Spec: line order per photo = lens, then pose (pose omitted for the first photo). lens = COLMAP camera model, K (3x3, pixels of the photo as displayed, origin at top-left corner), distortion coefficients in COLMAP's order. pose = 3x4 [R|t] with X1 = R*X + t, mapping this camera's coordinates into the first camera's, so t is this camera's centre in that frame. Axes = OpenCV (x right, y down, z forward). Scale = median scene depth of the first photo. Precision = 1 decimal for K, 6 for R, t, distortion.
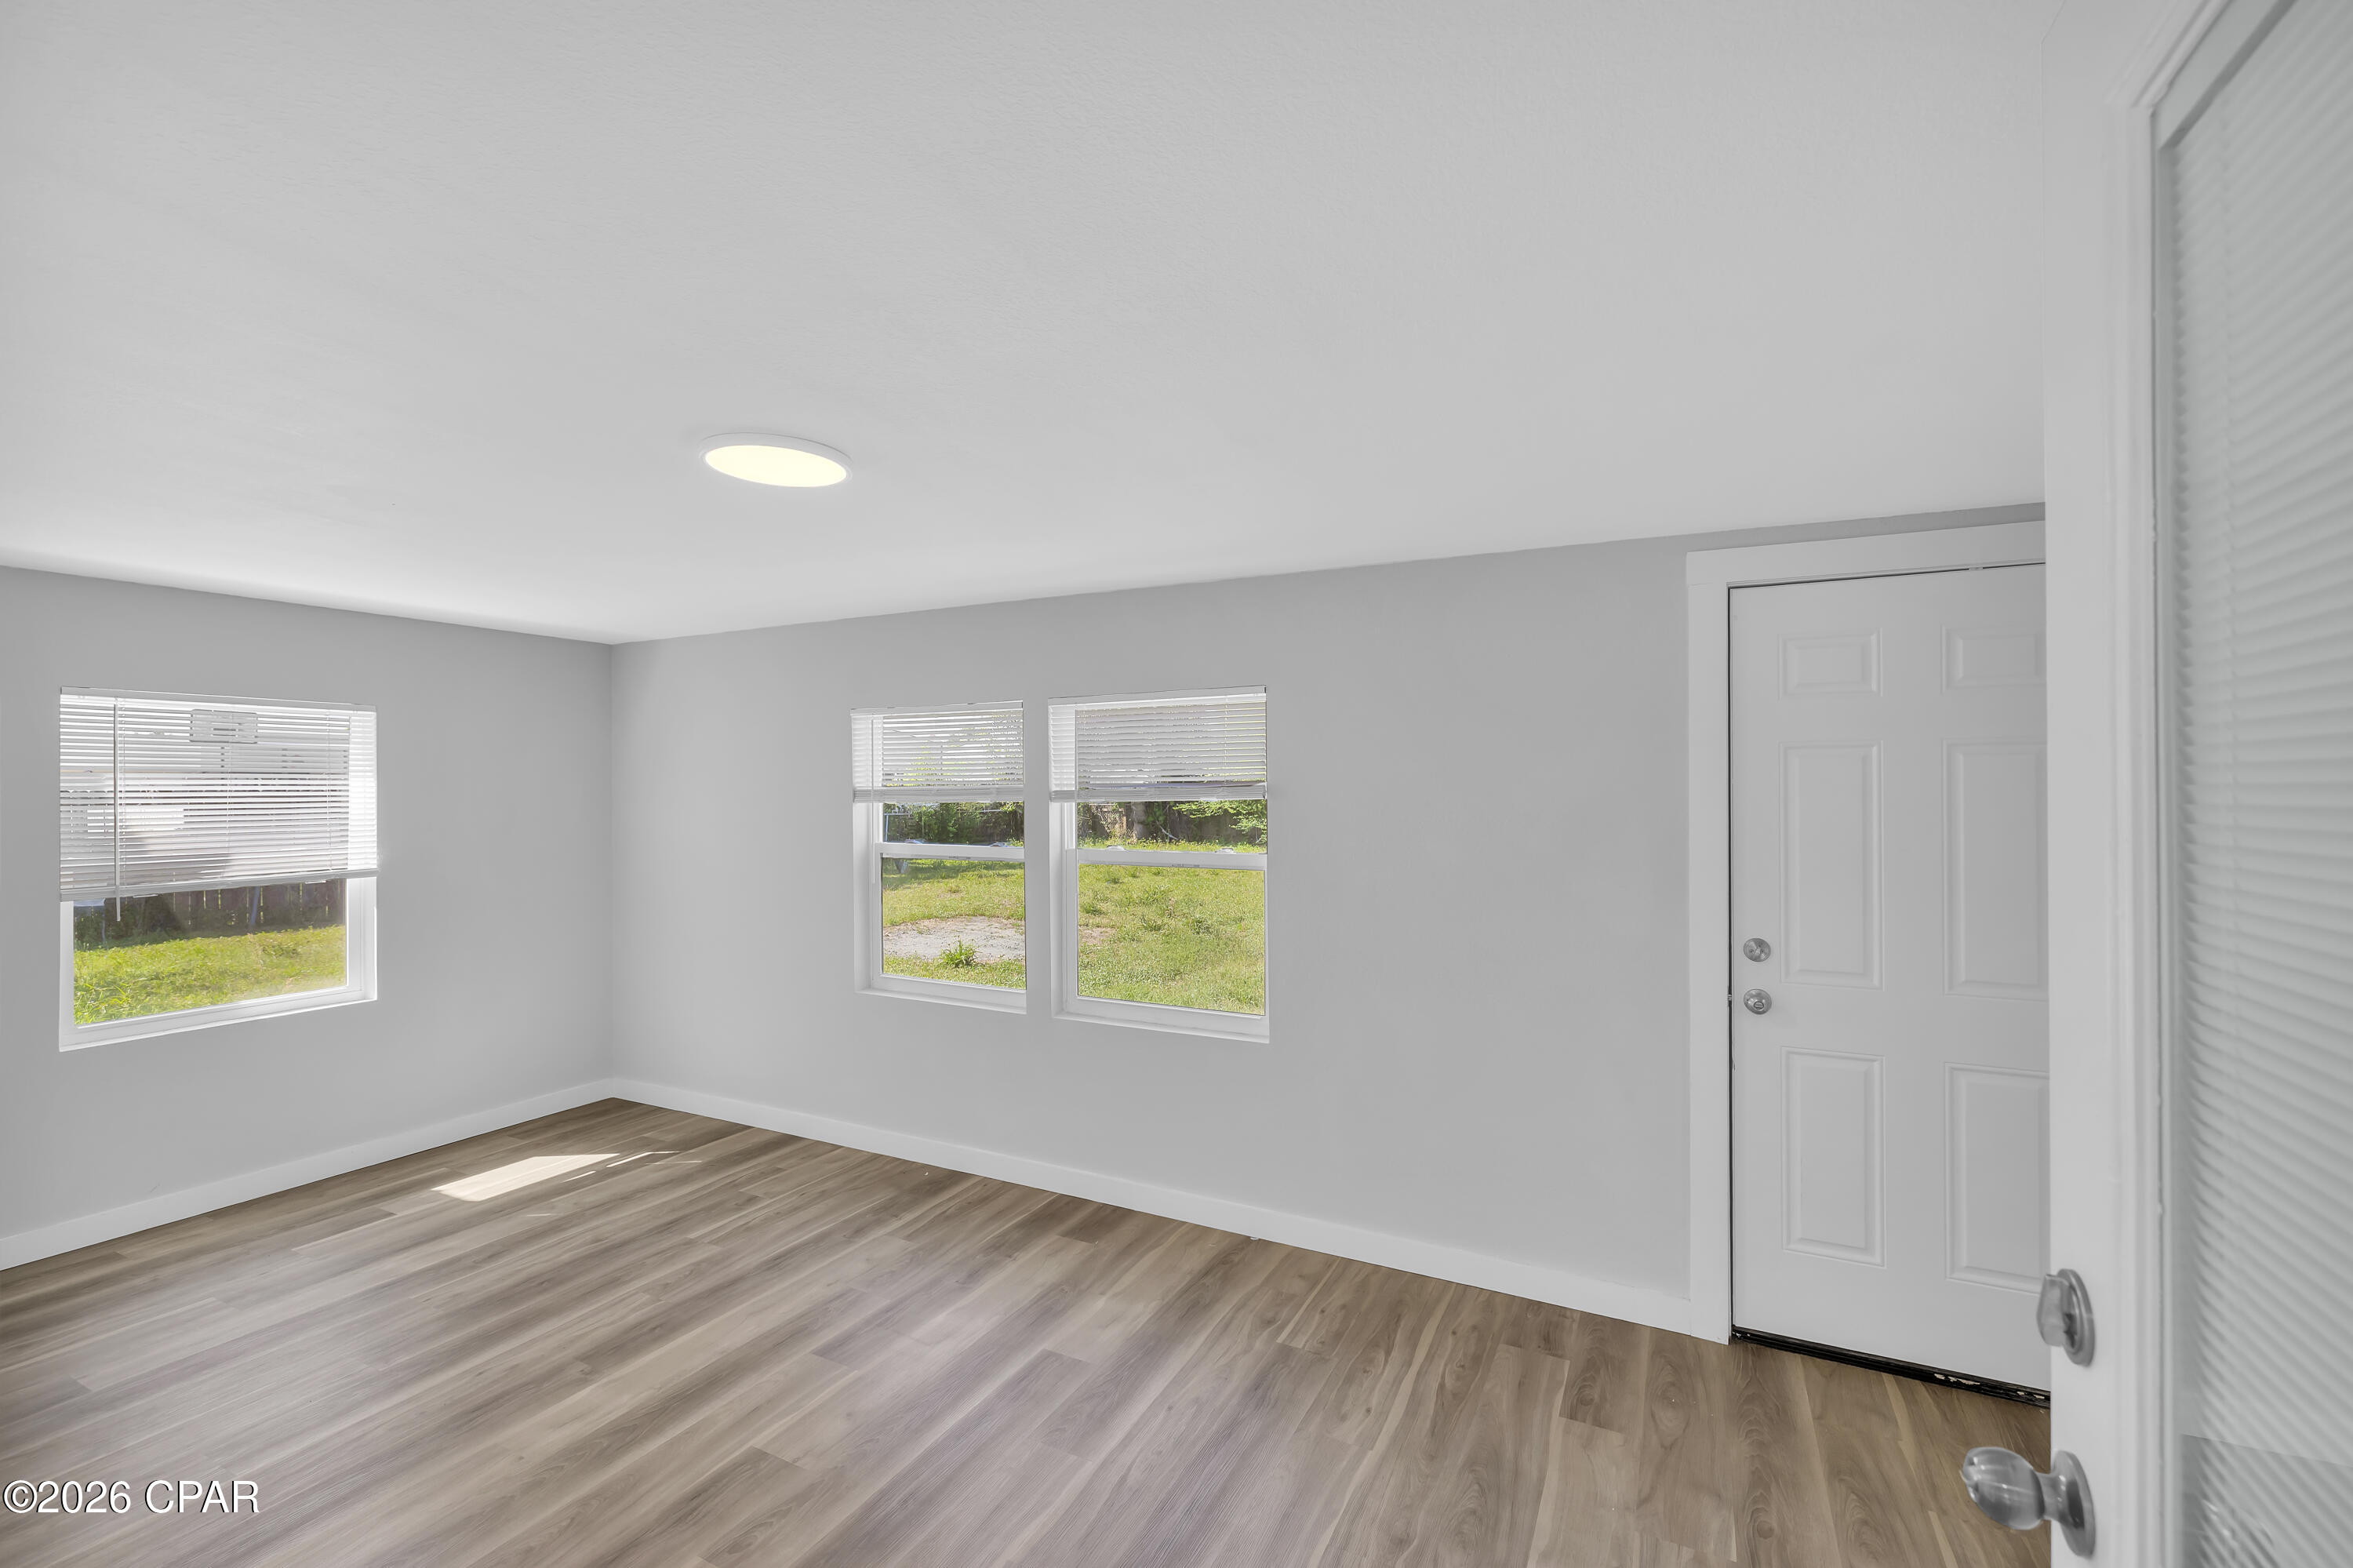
lens RADIAL K [[1016.0, 0, 1181.2], [0, 1016.0, 798.5], [0, 0, 1]] dist [0.029615, -0.000181]
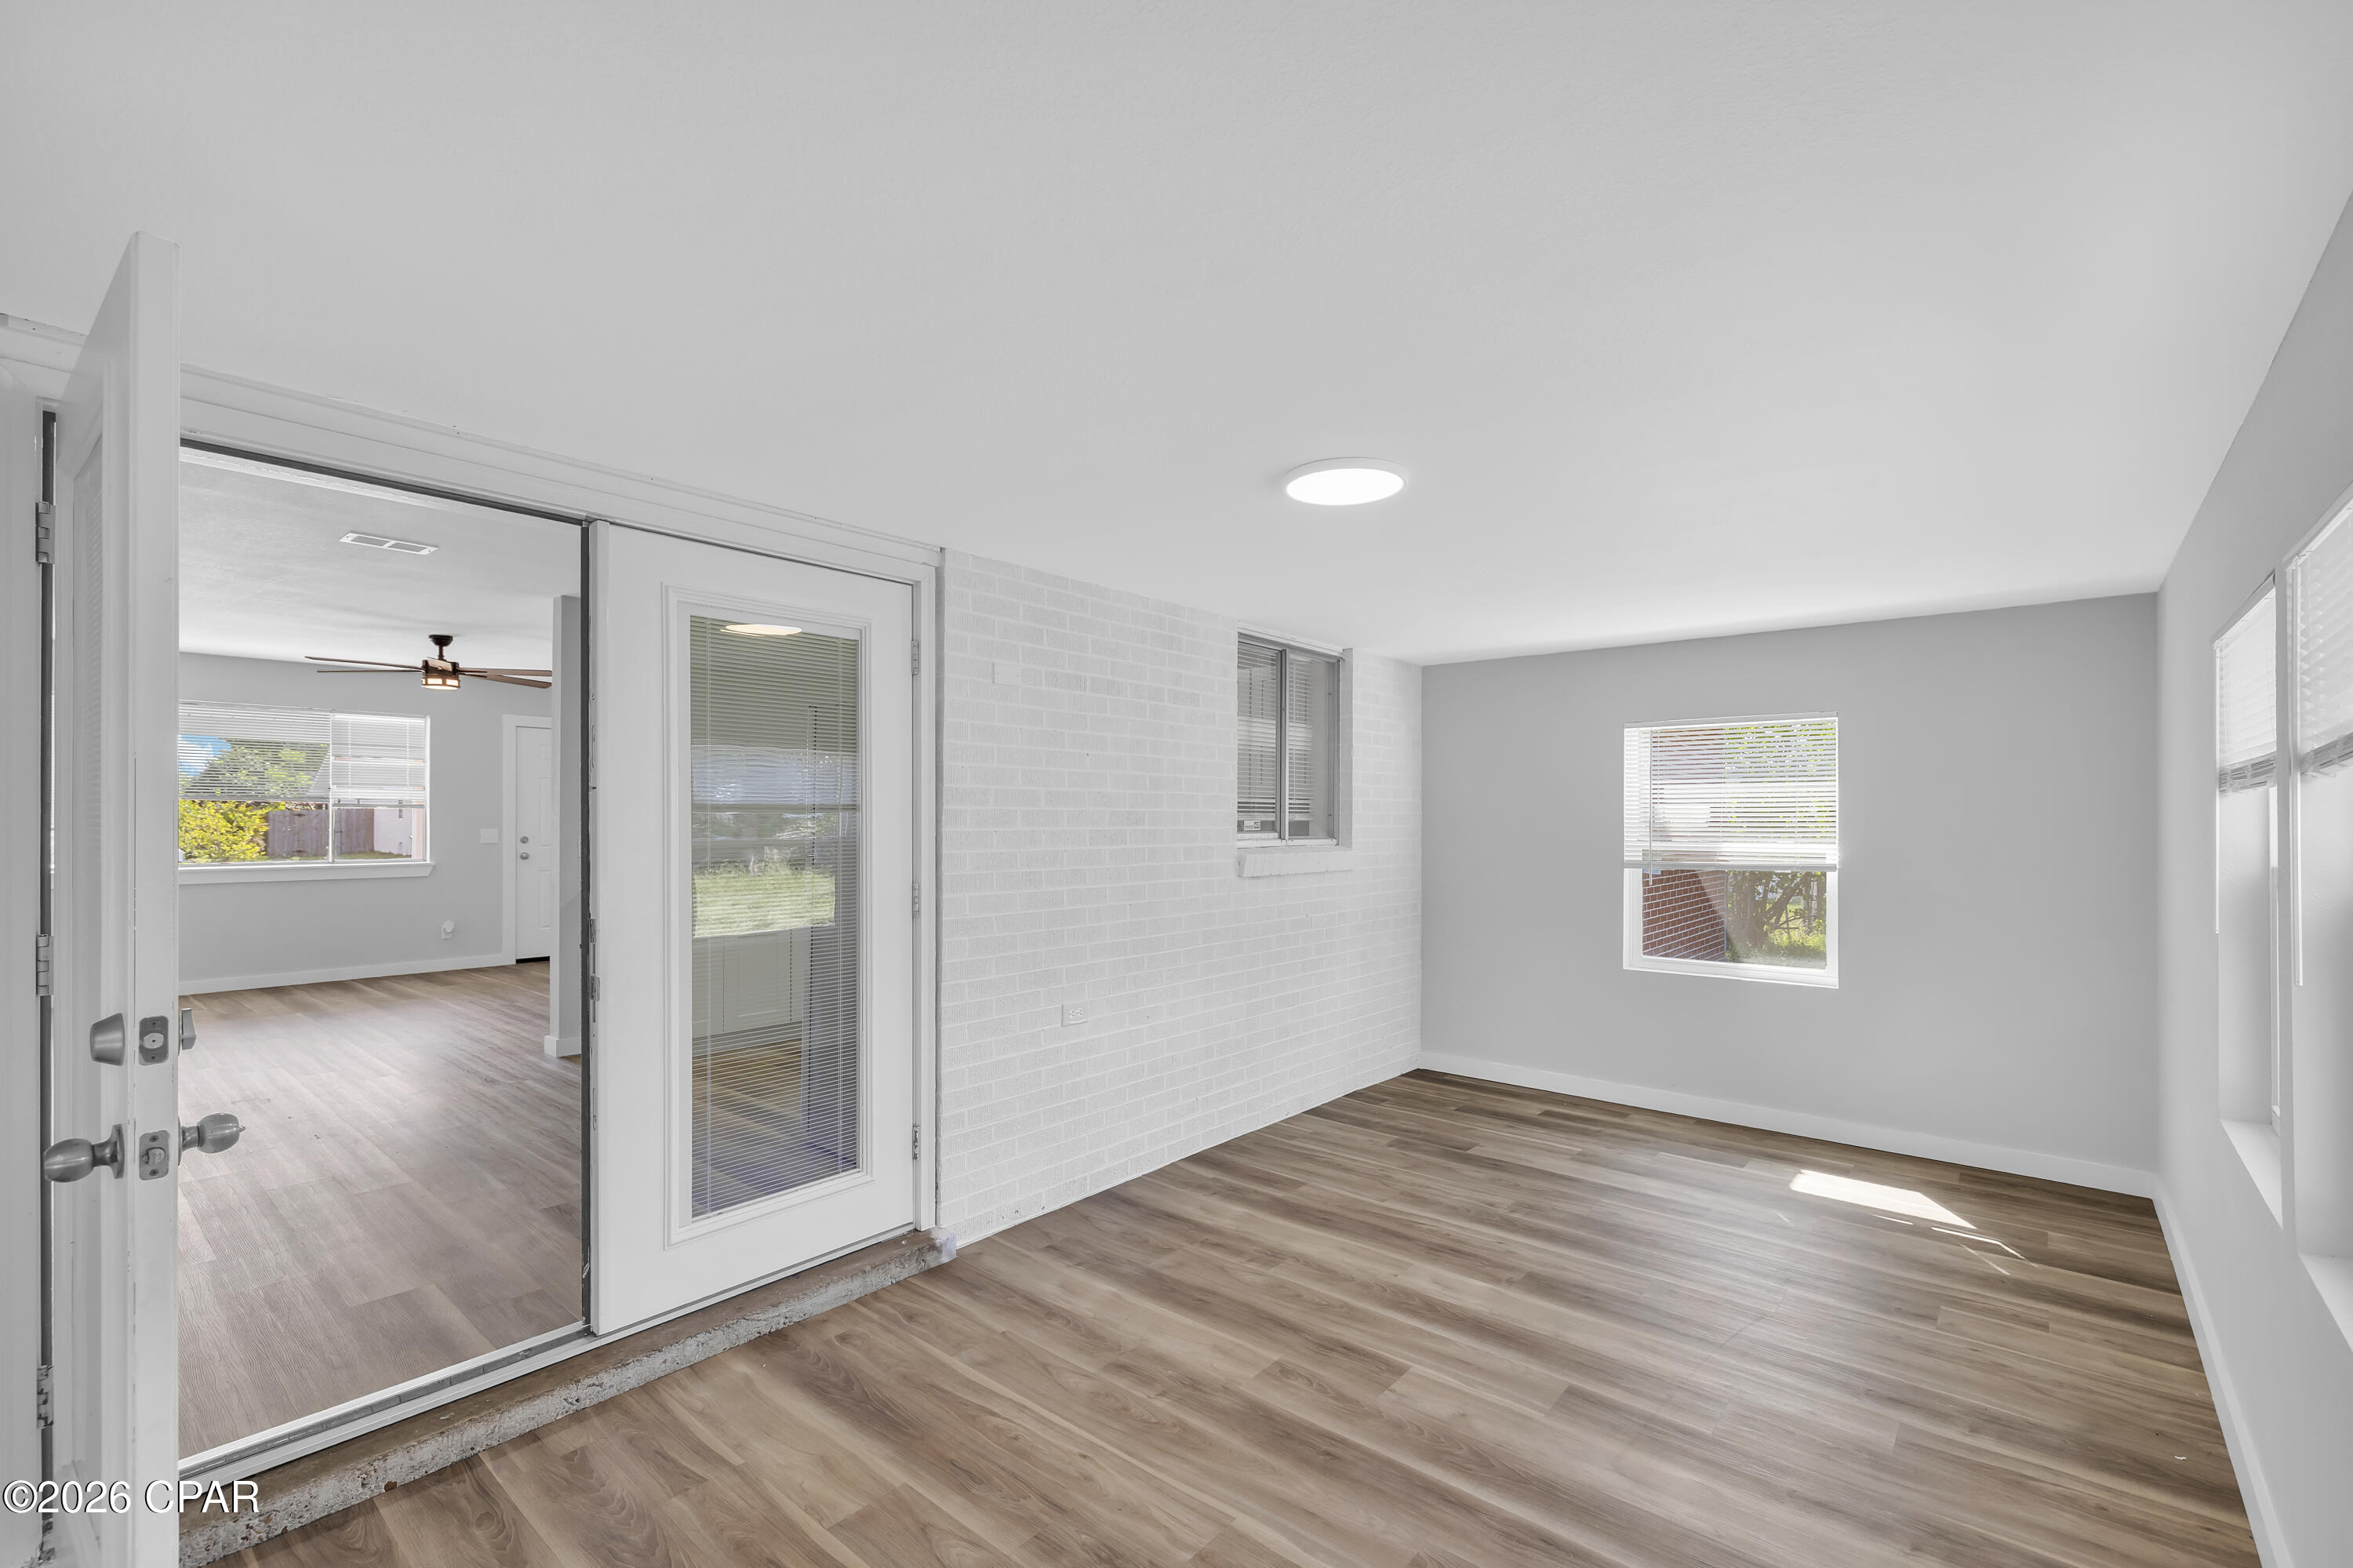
lens RADIAL K [[1016.0, 0, 1145.3], [0, 1016.0, 811.6], [0, 0, 1]] dist [0.029615, -0.000181]
pose [[-0.229882, -0.003687, -0.973212, 0.451744], [-0.003482, 0.999990, -0.002966, 0.021761], [0.973212, 0.002707, -0.229892, 0.604714]]
